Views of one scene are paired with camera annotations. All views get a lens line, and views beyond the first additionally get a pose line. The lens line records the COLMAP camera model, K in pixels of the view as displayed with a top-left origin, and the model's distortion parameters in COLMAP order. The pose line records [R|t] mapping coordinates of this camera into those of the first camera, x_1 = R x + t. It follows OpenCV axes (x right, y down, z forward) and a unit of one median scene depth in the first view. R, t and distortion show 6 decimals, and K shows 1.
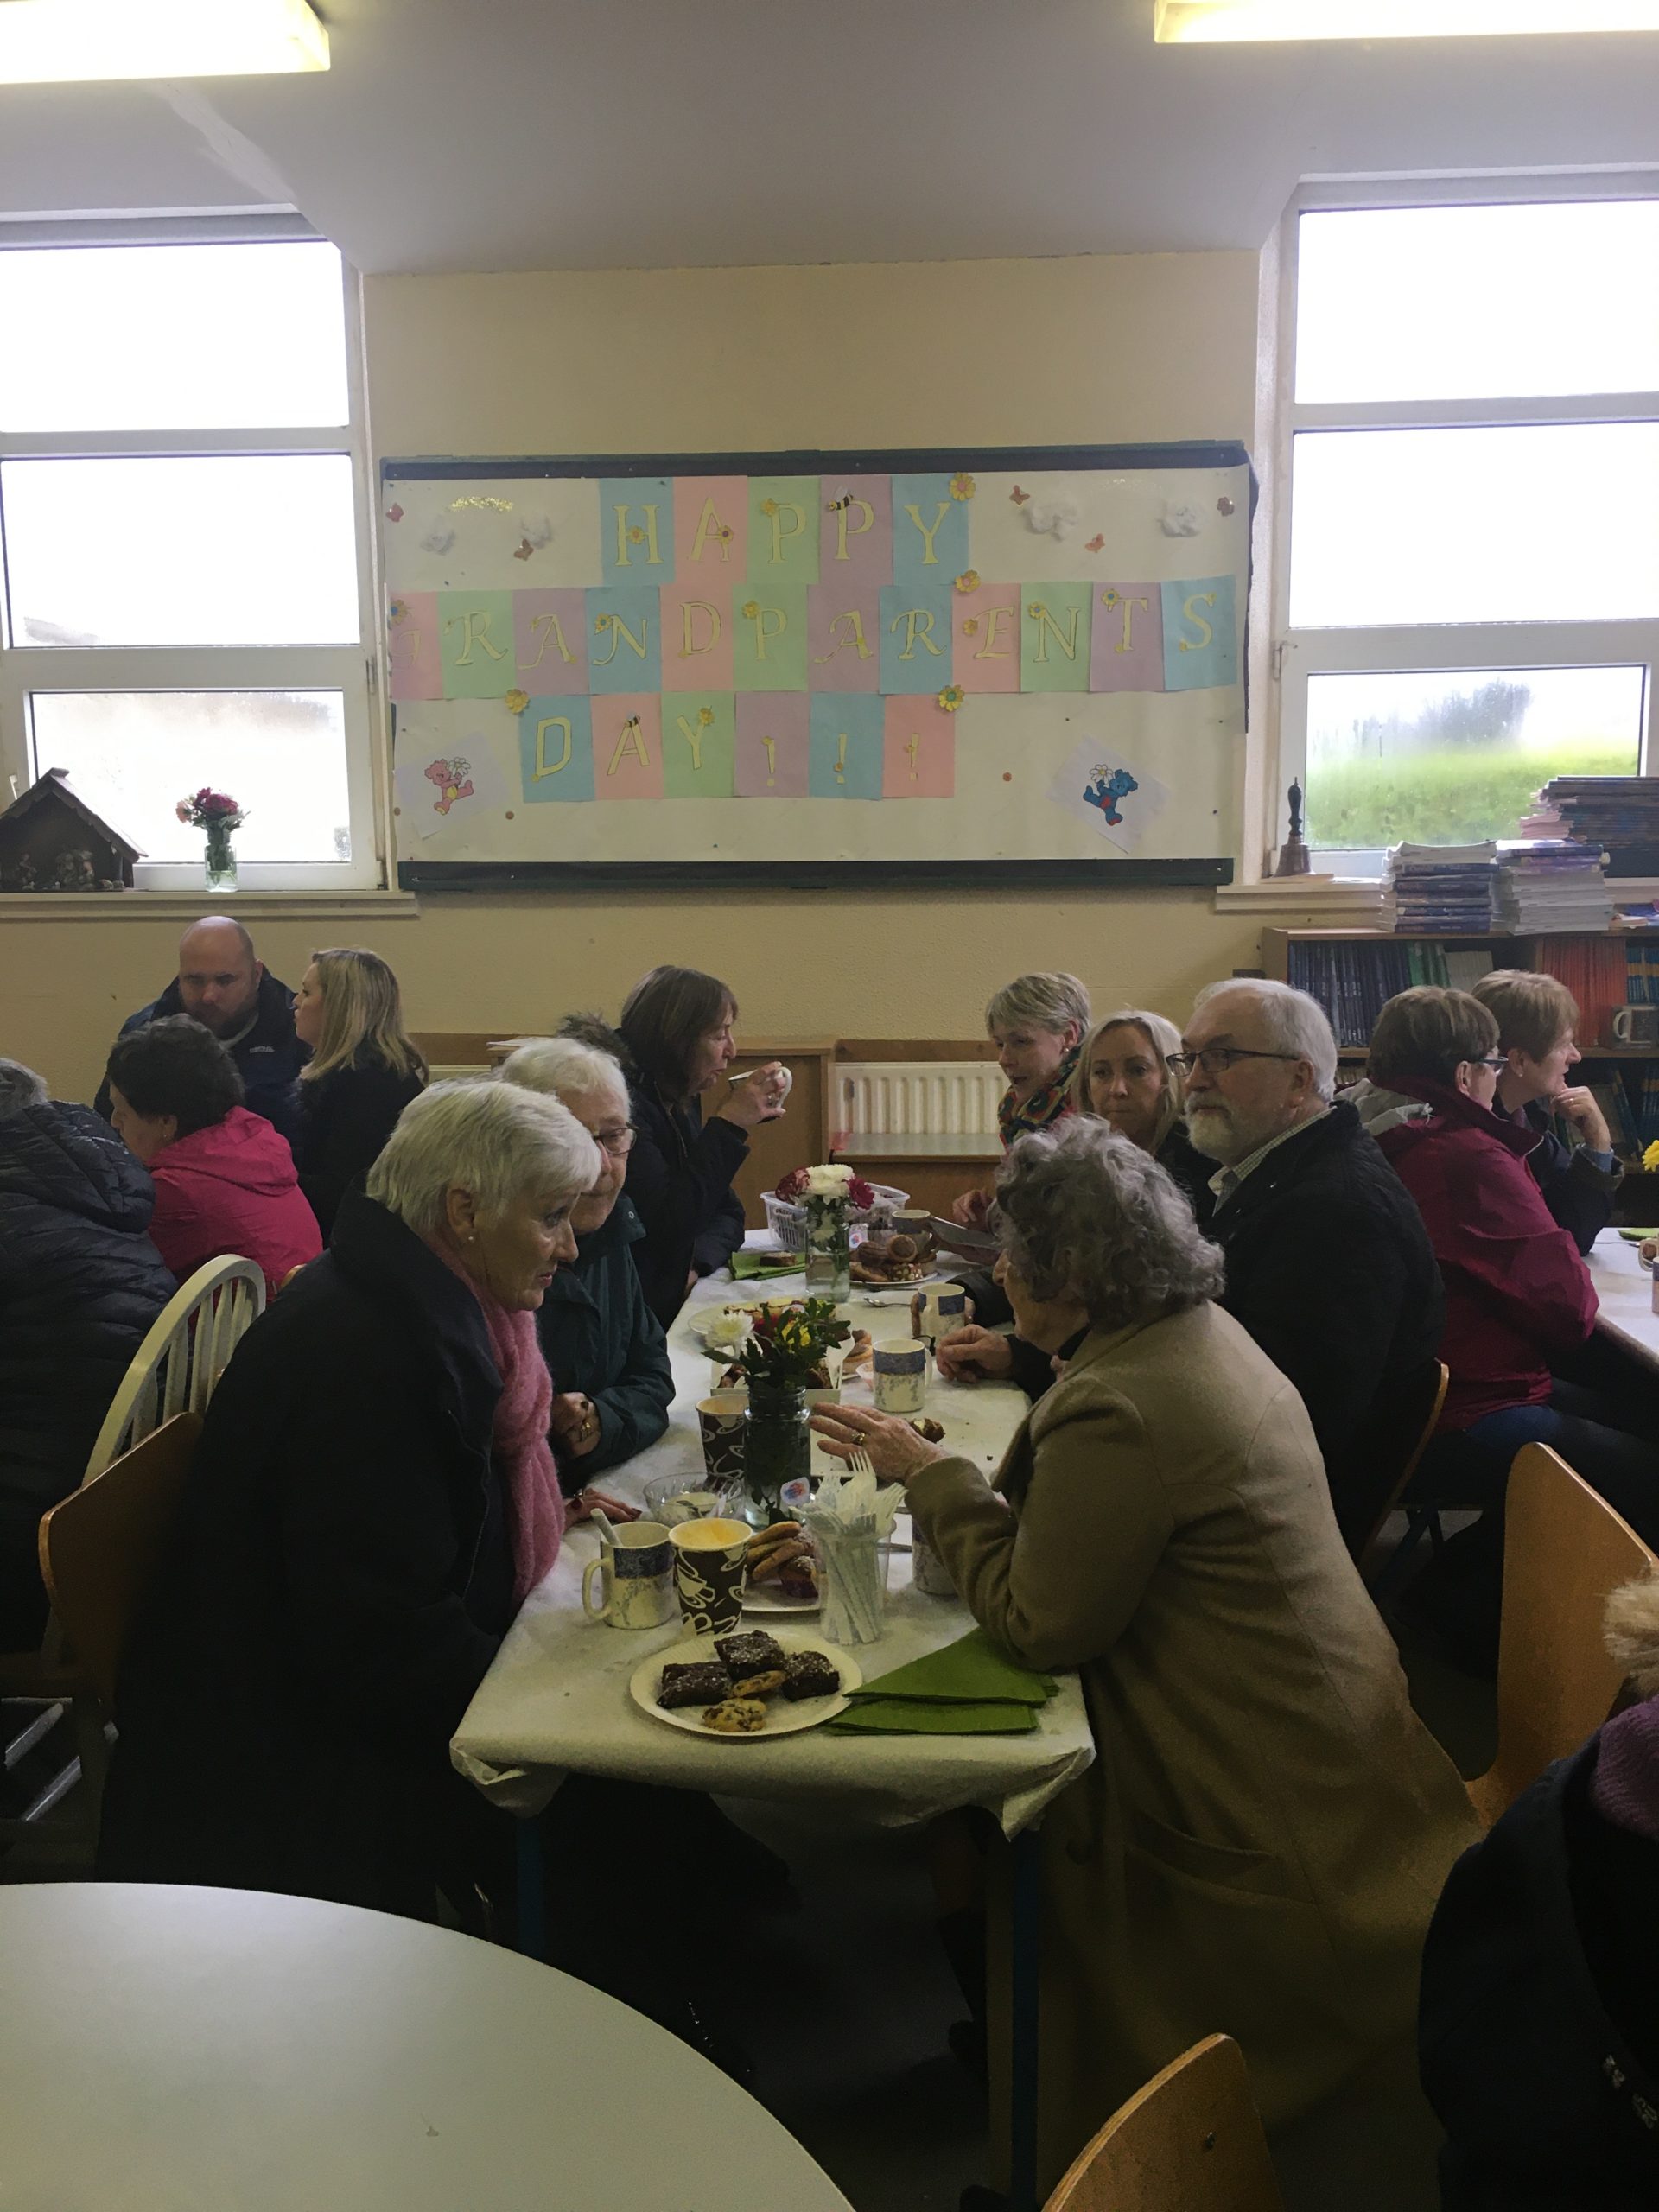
lens RADIAL K [[1881.8, 0, 838.5], [0, 1881.8, 1105.7], [0, 0, 1]] dist [0.093287, -0.133985]
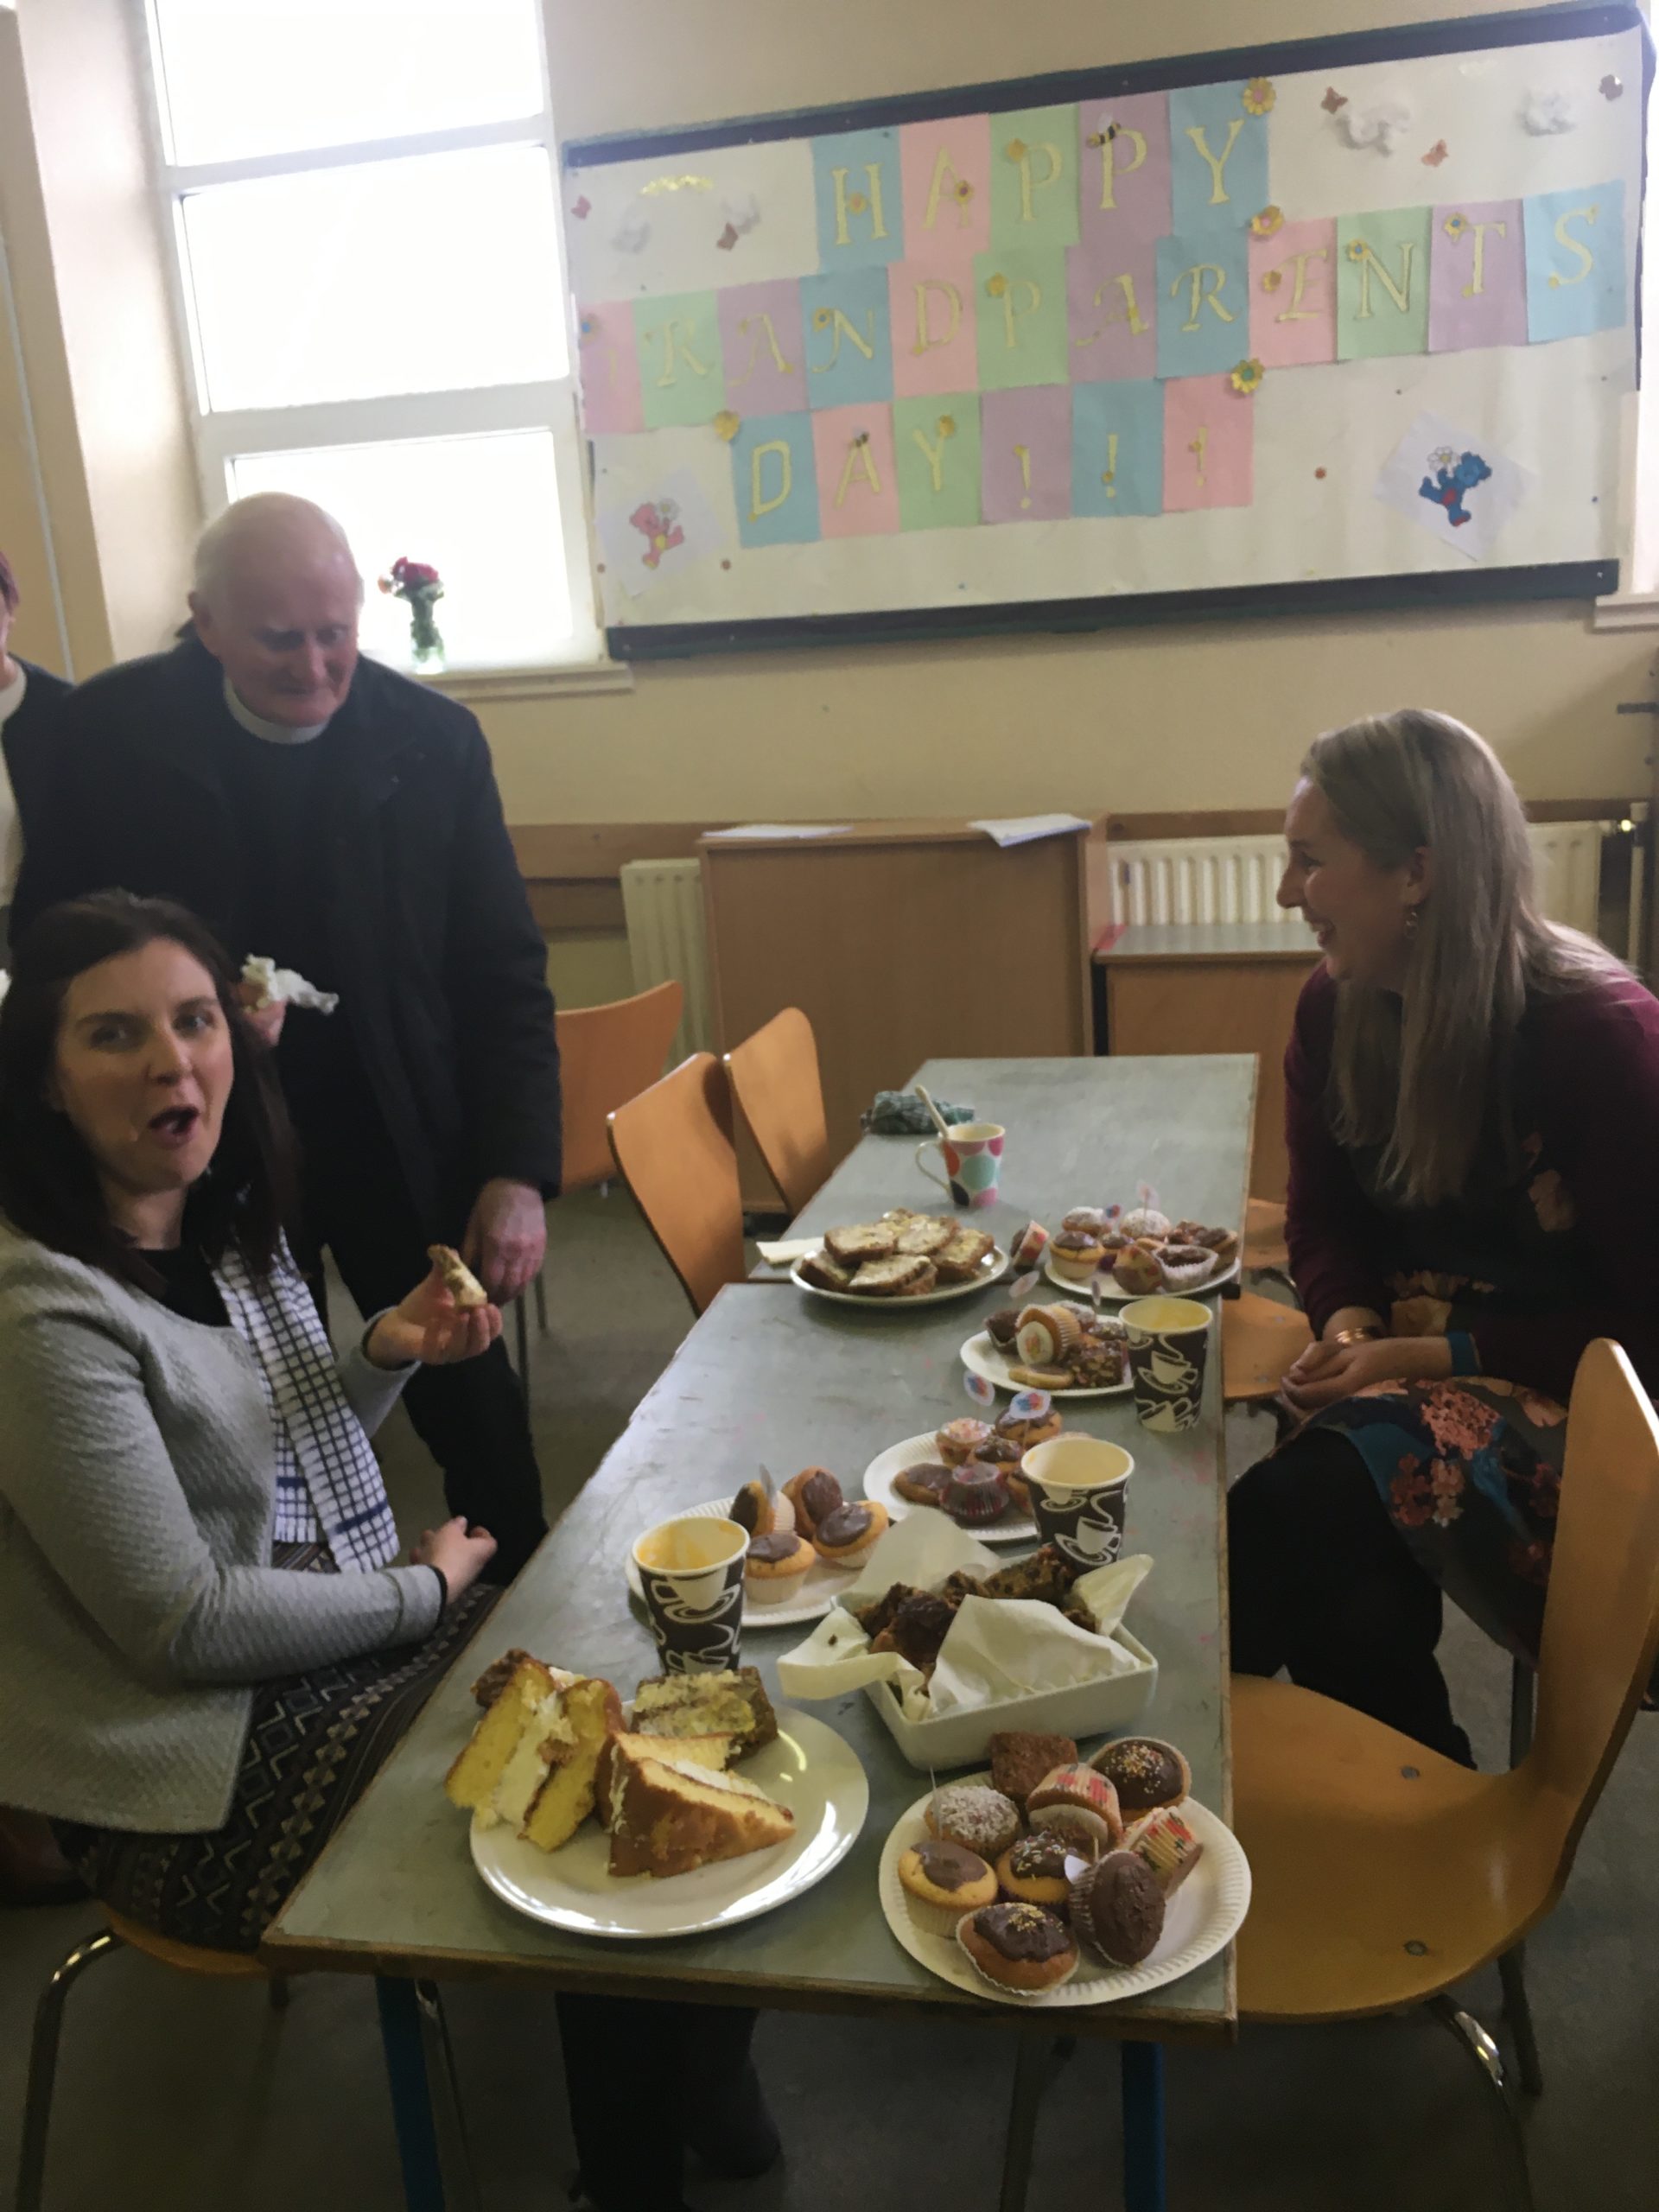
lens RADIAL K [[1906.9, 0, 847.0], [0, 1906.9, 1100.5], [0, 0, 1]] dist [0.094255, -0.138364]
pose [[0.979145, -0.005385, -0.203093, 0.057615], [0.028730, 0.993273, 0.112173, -0.007552], [0.201123, -0.115669, 0.972713, 0.133389]]
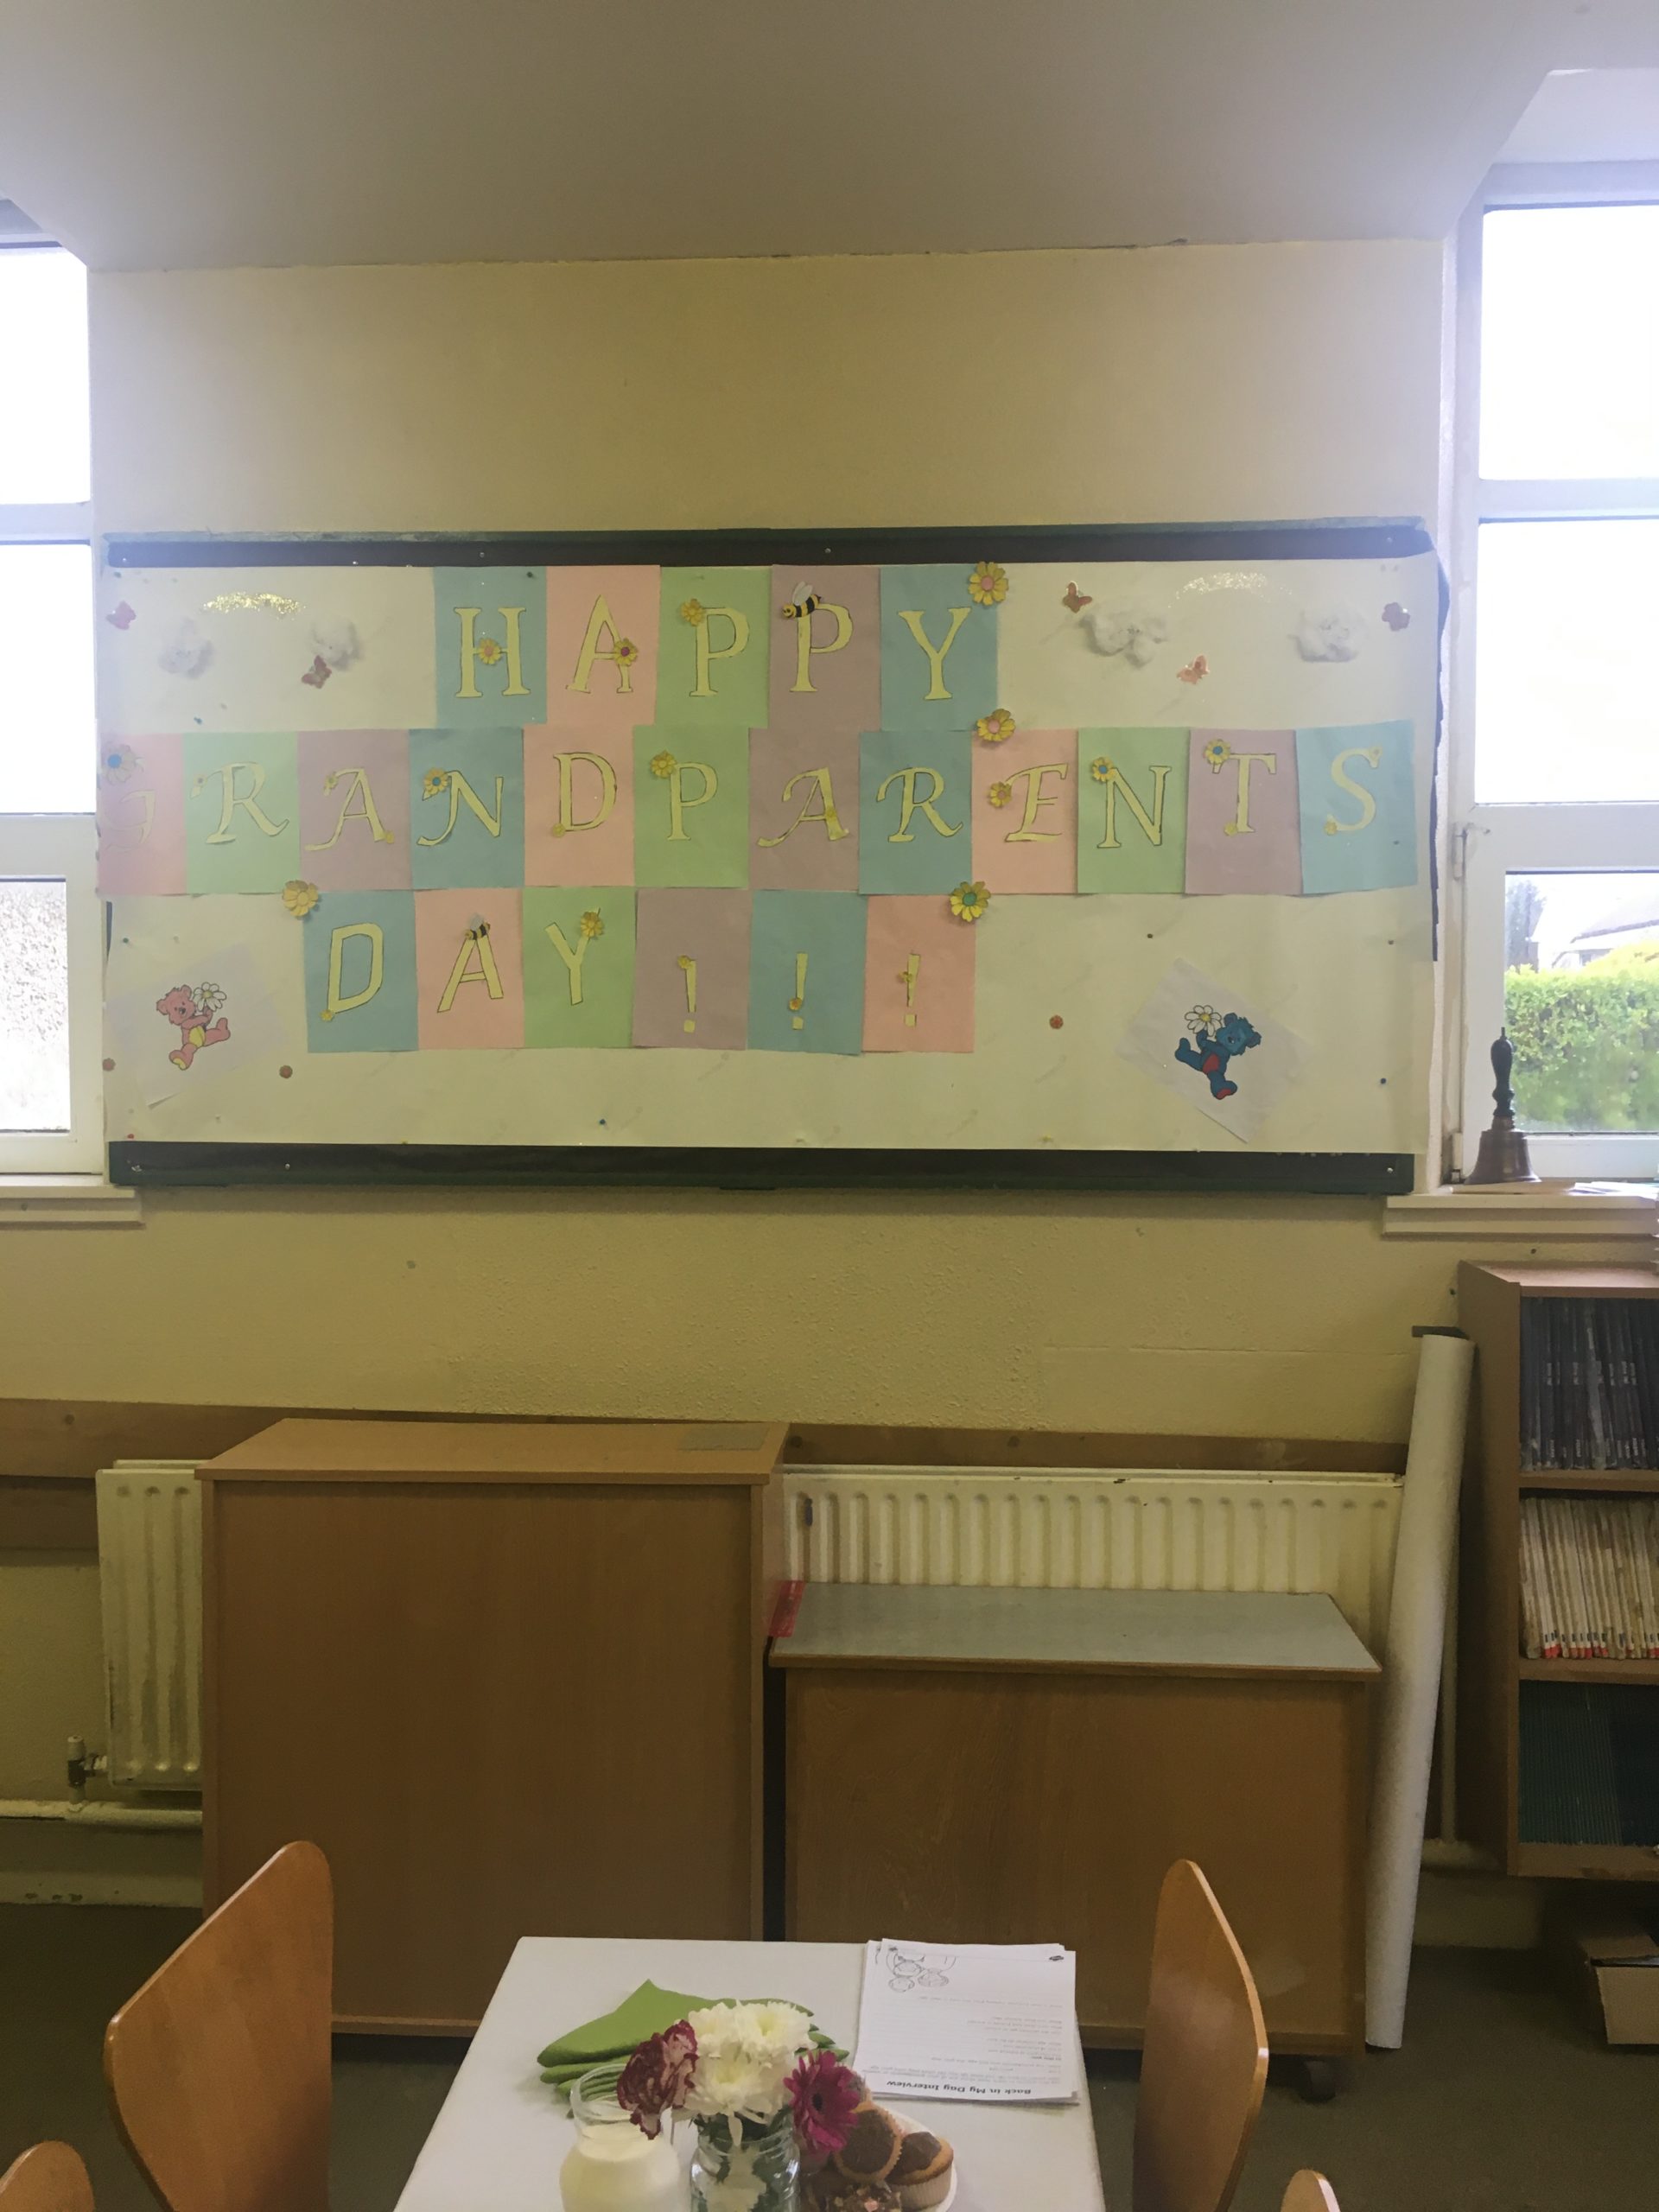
lens RADIAL K [[1881.8, 0, 838.5], [0, 1881.8, 1105.7], [0, 0, 1]] dist [0.093287, -0.133985]
pose [[0.999936, 0.010988, -0.002851, 0.017276], [-0.011216, 0.995001, -0.099229, -0.081160], [0.001746, 0.099254, 0.995061, 0.362987]]
